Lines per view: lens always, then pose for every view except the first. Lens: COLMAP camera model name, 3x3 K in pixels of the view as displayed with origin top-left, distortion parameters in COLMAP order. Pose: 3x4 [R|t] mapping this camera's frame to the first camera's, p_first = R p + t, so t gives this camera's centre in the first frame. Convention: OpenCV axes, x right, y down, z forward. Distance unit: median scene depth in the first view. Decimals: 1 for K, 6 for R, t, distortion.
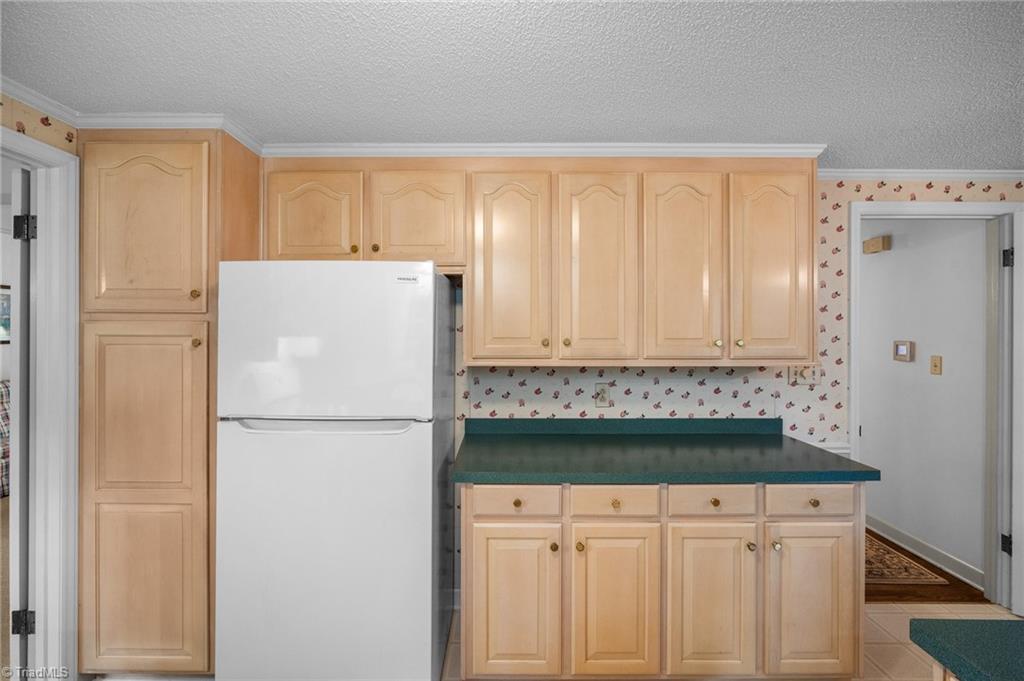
lens RADIAL K [[501.7, 0, 510.2], [0, 501.7, 344.6], [0, 0, 1]] dist [-0.005856, -0.001458]
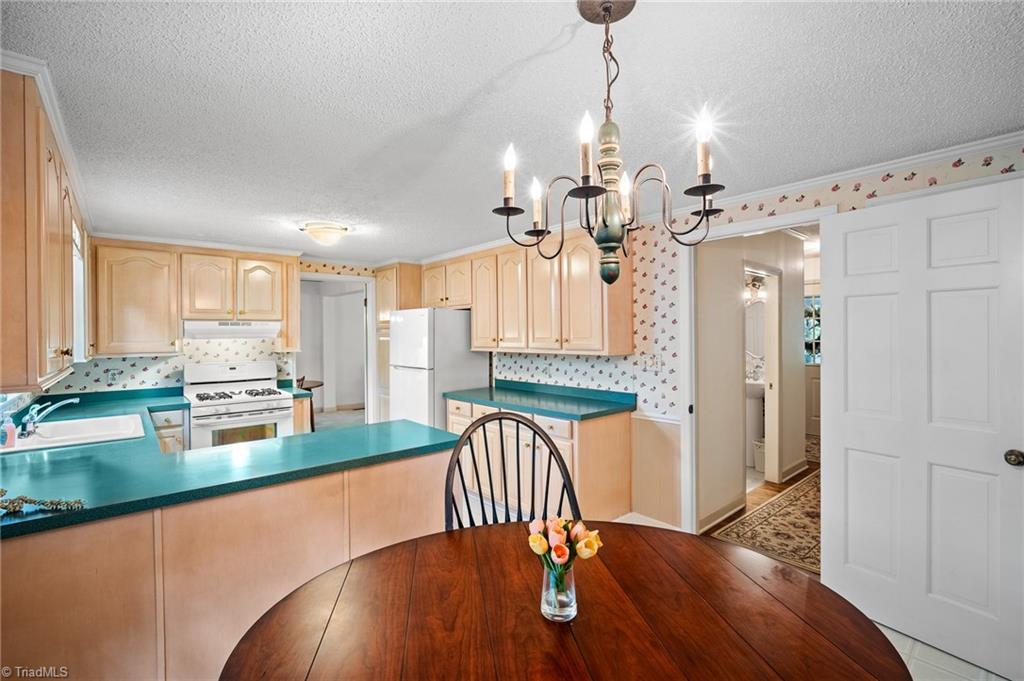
lens RADIAL K [[450.3, 0, 502.3], [0, 450.3, 337.1], [0, 0, 1]] dist [-0.011318, 0.003141]
pose [[0.645436, -0.000827, -0.763814, 1.591143], [-0.000584, 0.999999, -0.001576, -0.014821], [0.763814, 0.001463, 0.645435, -0.144514]]
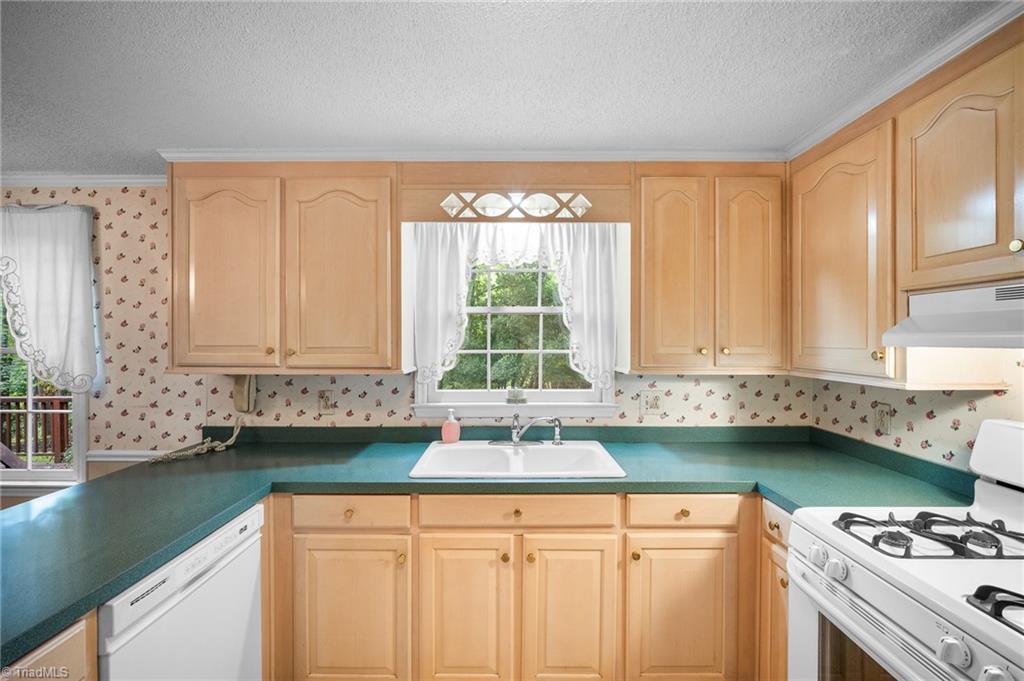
lens RADIAL K [[450.3, 0, 513.3], [0, 450.3, 341.2], [0, 0, 1]] dist [-0.011318, 0.003141]
pose [[-0.999965, -0.000037, -0.008325, -0.060515], [-0.000184, 0.999842, 0.017767, -0.026744], [0.008323, 0.017768, -0.999808, 0.710249]]
